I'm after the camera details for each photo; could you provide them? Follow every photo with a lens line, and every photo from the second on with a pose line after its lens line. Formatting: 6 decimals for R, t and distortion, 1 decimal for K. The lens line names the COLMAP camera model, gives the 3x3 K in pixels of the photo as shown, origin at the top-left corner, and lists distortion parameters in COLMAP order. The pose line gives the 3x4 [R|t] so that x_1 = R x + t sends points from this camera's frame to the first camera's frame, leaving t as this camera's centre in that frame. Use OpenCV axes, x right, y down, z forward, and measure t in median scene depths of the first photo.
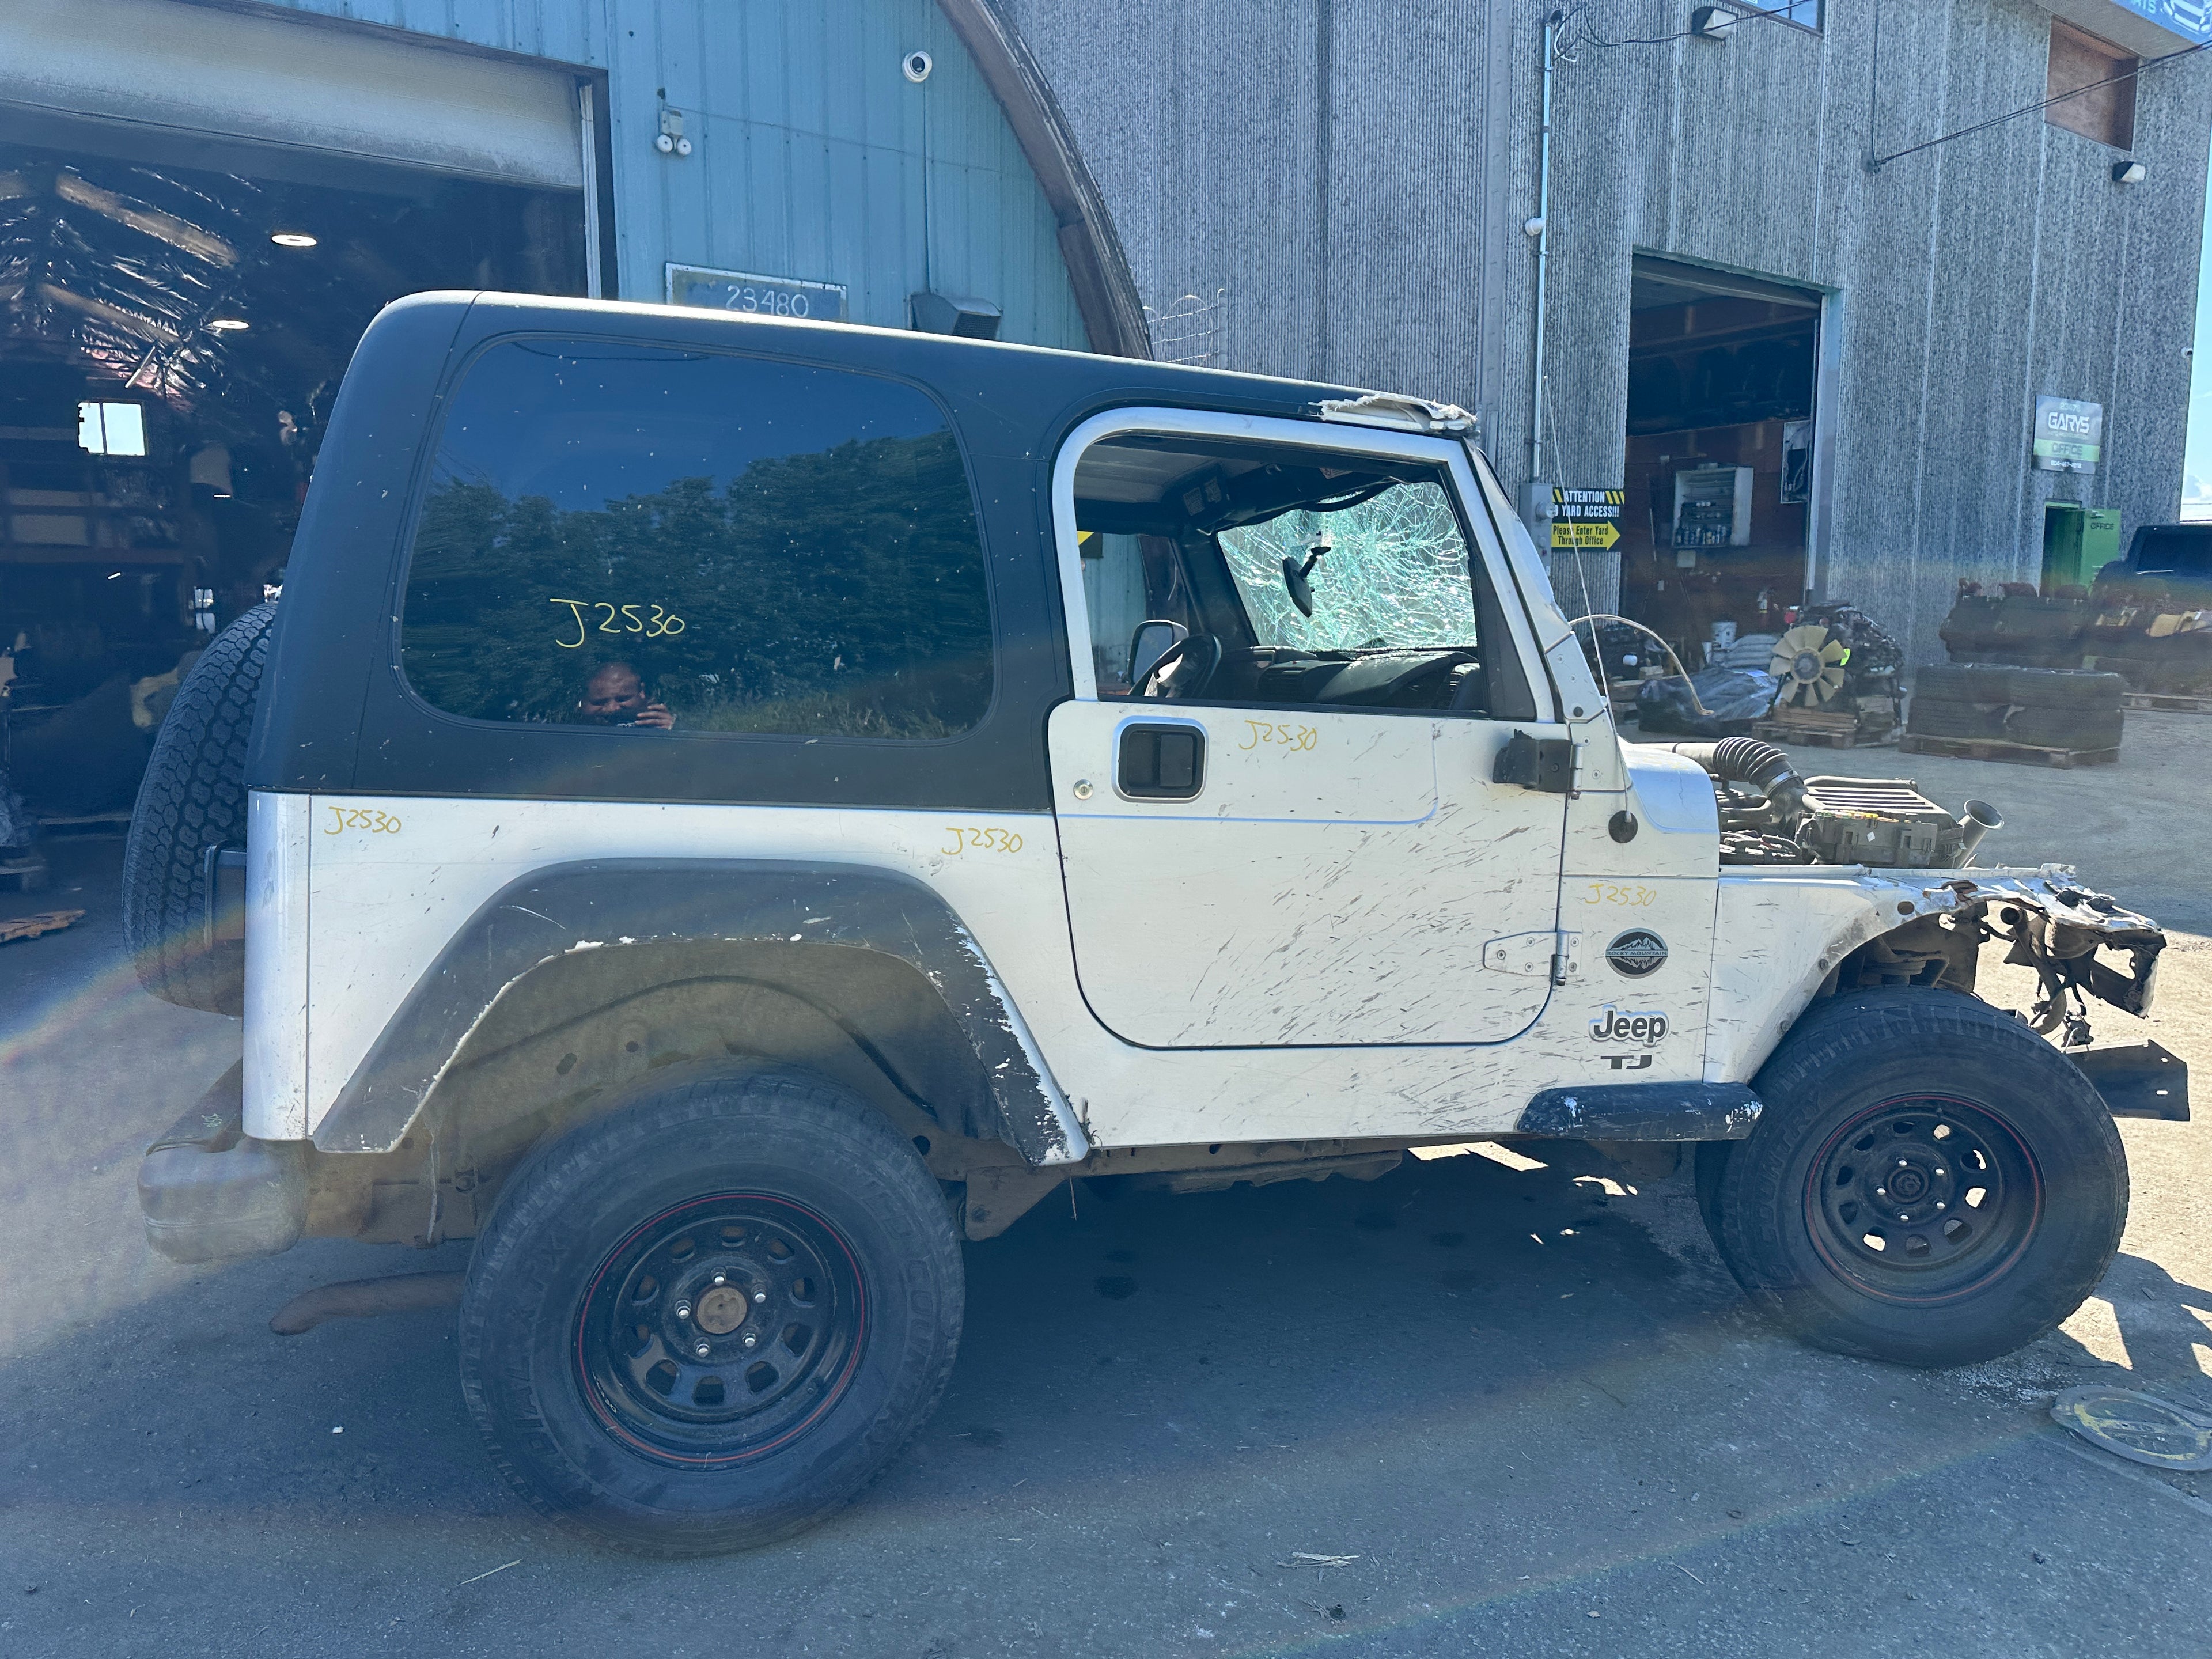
lens RADIAL K [[1563.2, 0, 1122.8], [0, 1563.2, 826.6], [0, 0, 1]] dist [0.025205, -0.029335]
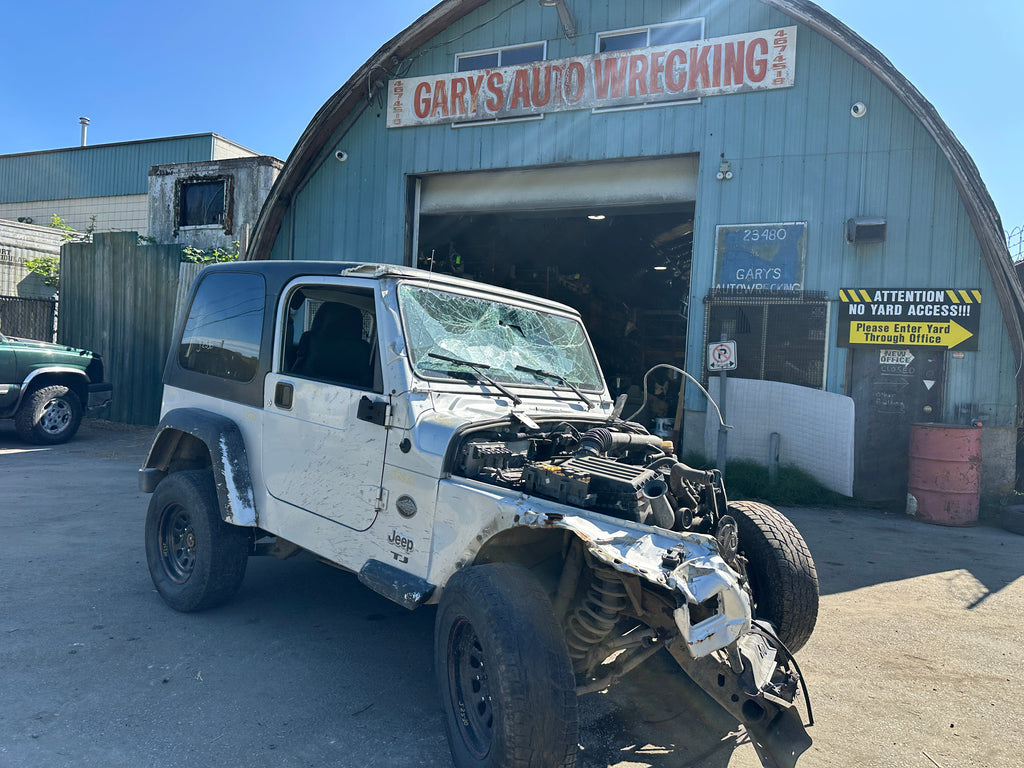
lens RADIAL K [[723.6, 0, 520.8], [0, 723.6, 384.4], [0, 0, 1]] dist [0.025205, -0.029335]
pose [[0.531782, 0.044916, -0.845689, 1.242588], [-0.164126, 0.985126, -0.050884, -0.058669], [0.830825, 0.165859, 0.531244, 0.582347]]
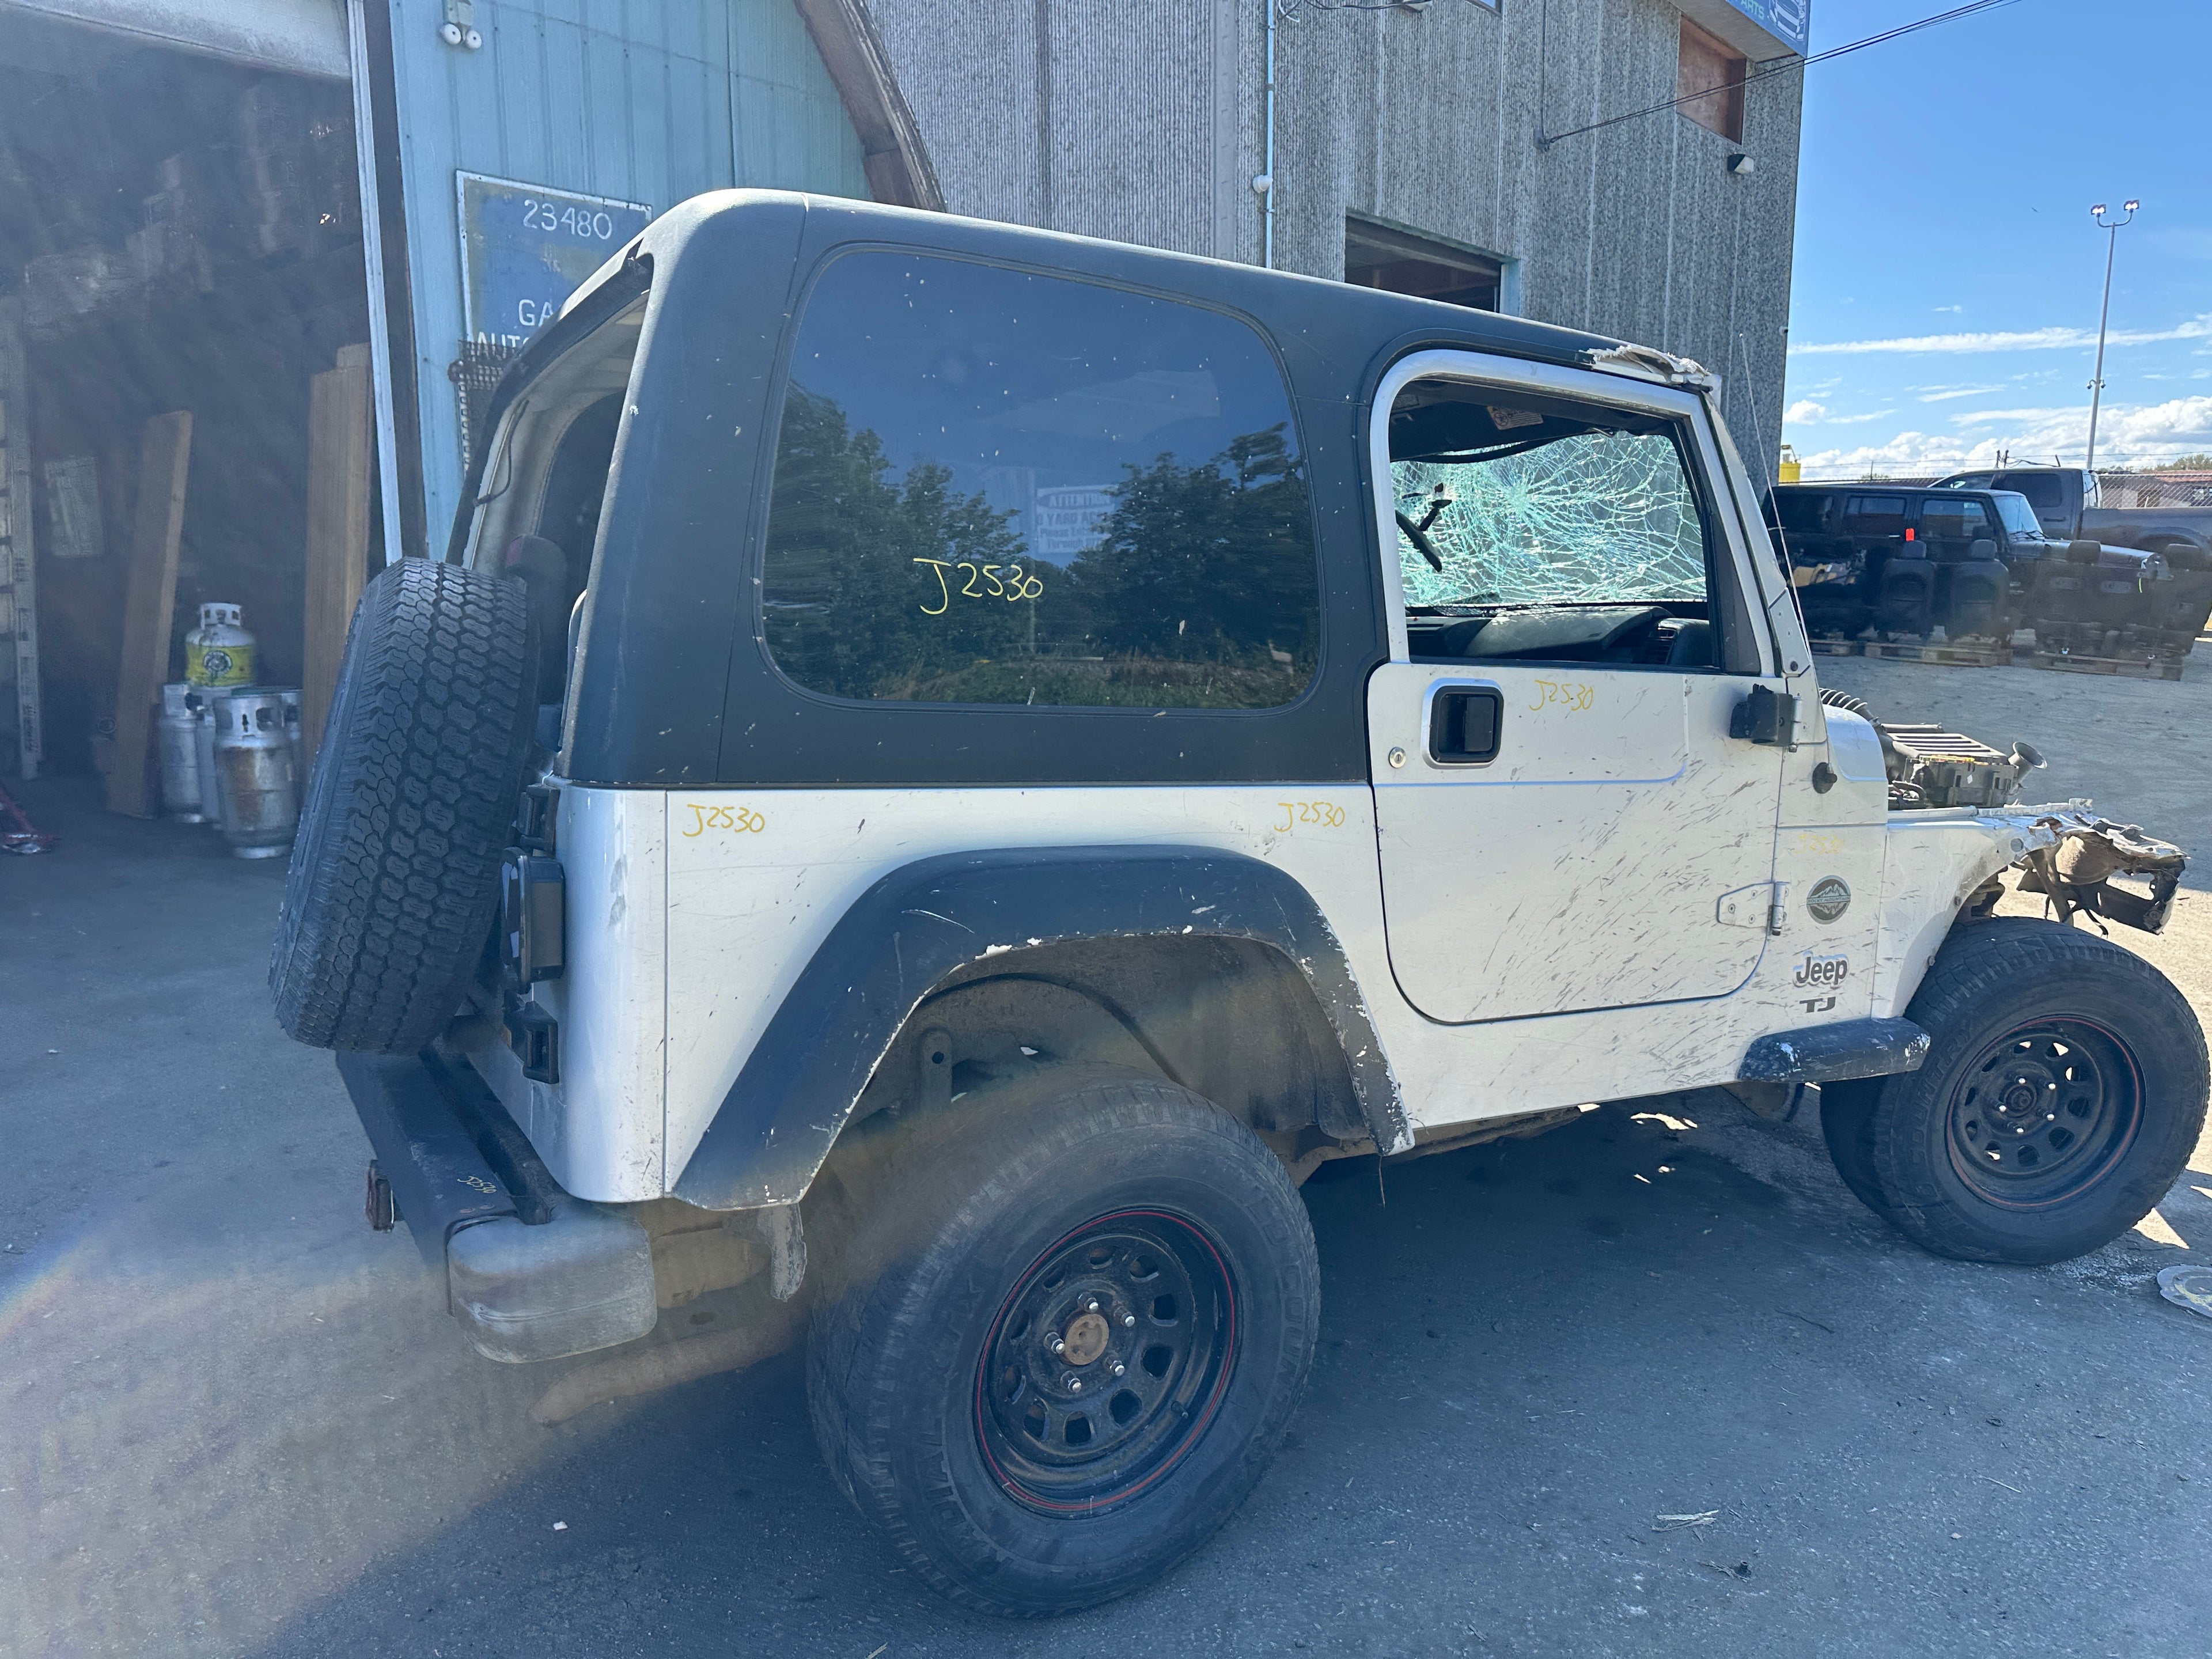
lens RADIAL K [[1563.2, 0, 1123.0], [0, 1563.2, 826.6], [0, 0, 1]] dist [0.025205, -0.029335]
pose [[0.972884, -0.037310, 0.228265, -0.363170], [0.030255, 0.998953, 0.034329, -0.017312], [-0.229307, -0.026492, 0.972994, 0.098340]]
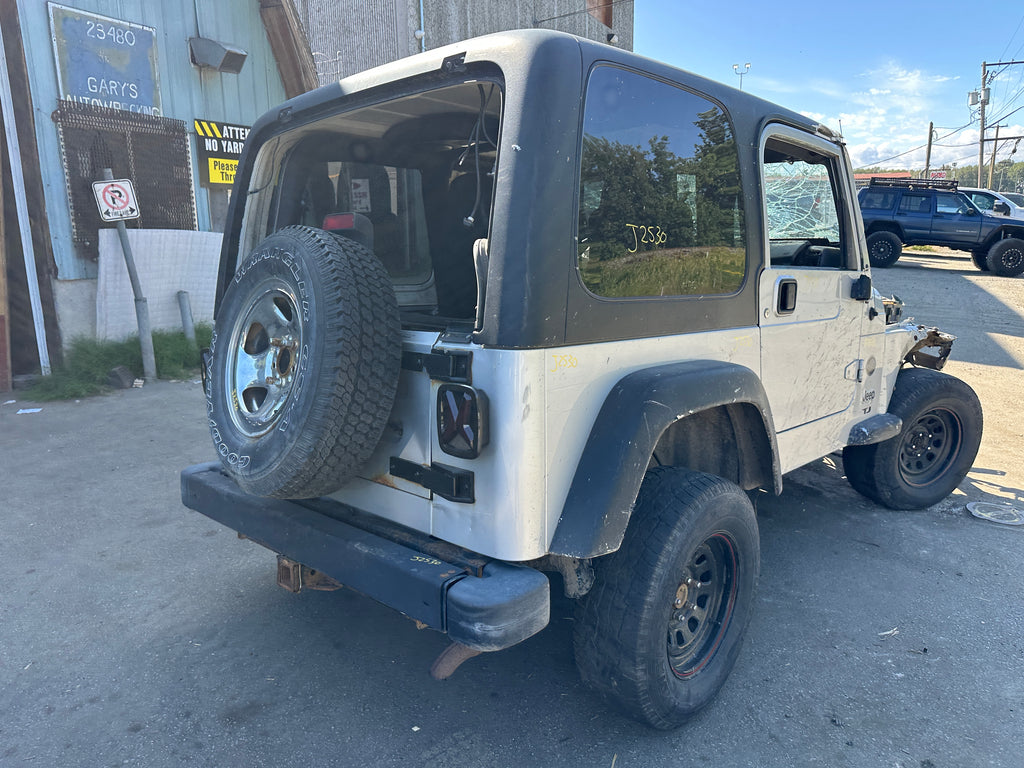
lens RADIAL K [[723.6, 0, 516.7], [0, 723.6, 381.2], [0, 0, 1]] dist [0.025205, -0.029335]
pose [[0.873436, -0.111746, 0.473944, -0.694538], [0.071515, 0.992196, 0.102143, -0.050151], [-0.481659, -0.055321, 0.874611, 0.278408]]
